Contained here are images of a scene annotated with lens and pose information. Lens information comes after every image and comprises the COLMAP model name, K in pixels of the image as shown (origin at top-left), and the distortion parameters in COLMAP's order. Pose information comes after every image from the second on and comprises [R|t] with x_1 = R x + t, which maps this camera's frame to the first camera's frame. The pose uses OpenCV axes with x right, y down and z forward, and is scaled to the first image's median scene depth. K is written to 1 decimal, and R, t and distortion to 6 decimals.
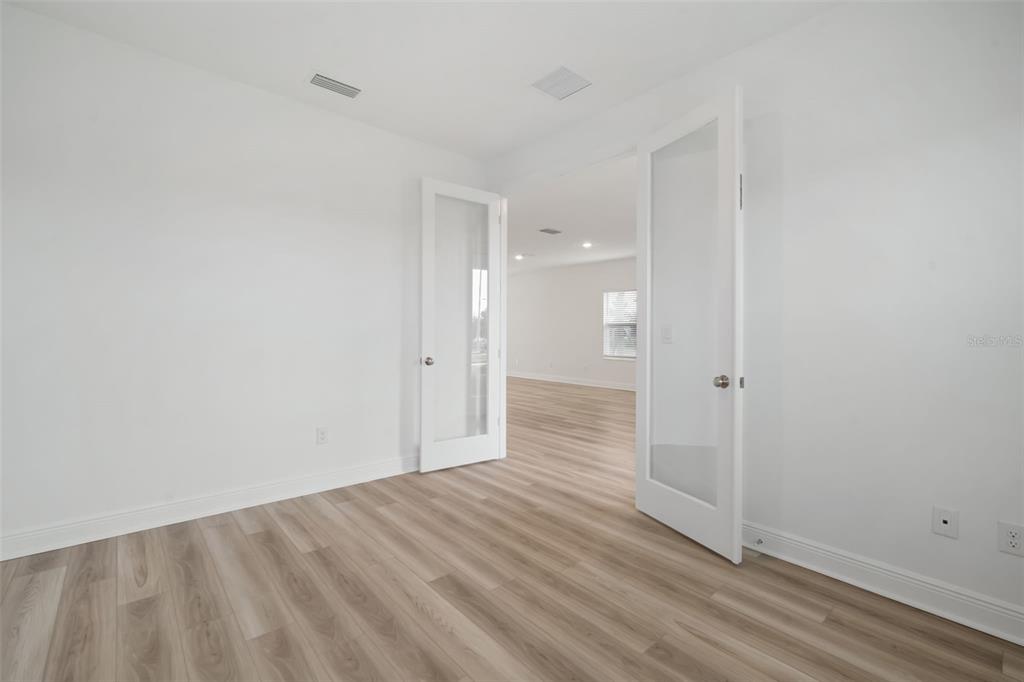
lens RADIAL K [[451.7, 0, 512.8], [0, 451.7, 329.8], [0, 0, 1]] dist [-0.007268, 0.002520]
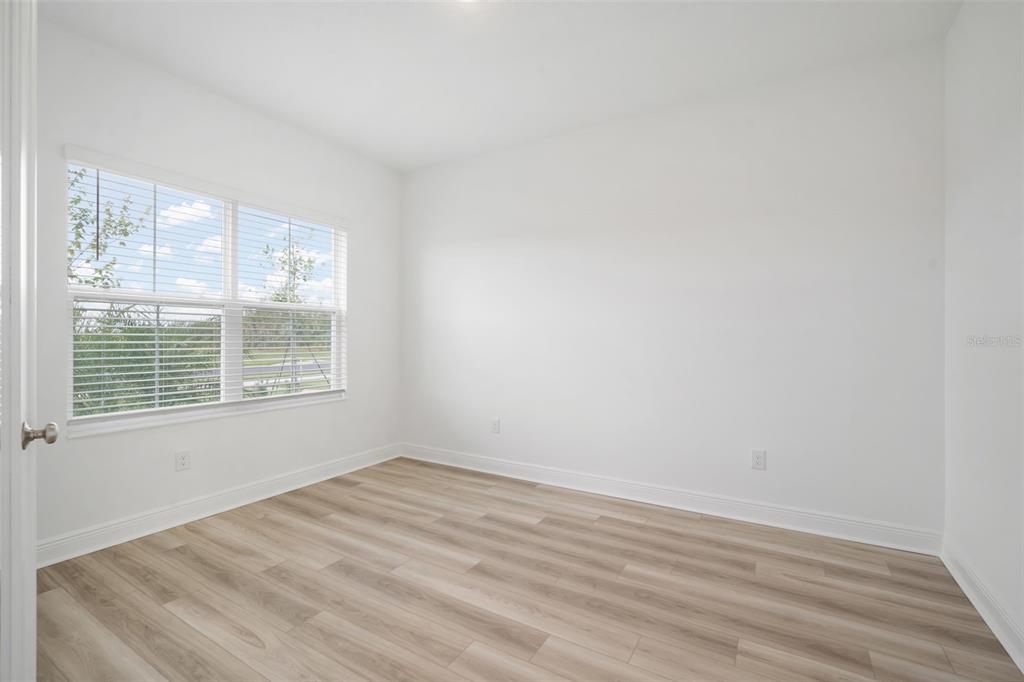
lens RADIAL K [[451.7, 0, 505.1], [0, 451.7, 341.9], [0, 0, 1]] dist [-0.007268, 0.002520]
pose [[-0.958634, -0.010580, -0.284447, 0.129516], [-0.011017, 0.999939, -0.000064, 0.010622], [0.284430, 0.003073, -0.958692, 1.676312]]
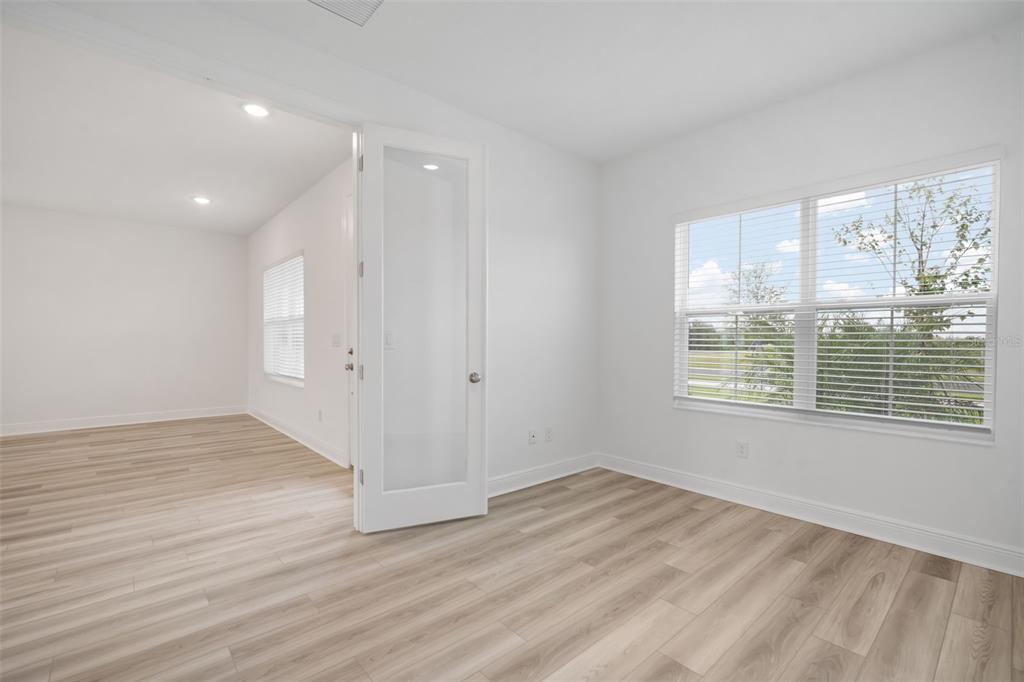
lens RADIAL K [[451.7, 0, 516.1], [0, 451.7, 341.5], [0, 0, 1]] dist [-0.007268, 0.002520]
pose [[-0.013306, -0.016502, 0.999775, -0.826268], [-0.014390, 0.999763, 0.016310, -0.007452], [-0.999808, -0.014170, -0.013540, 0.948798]]
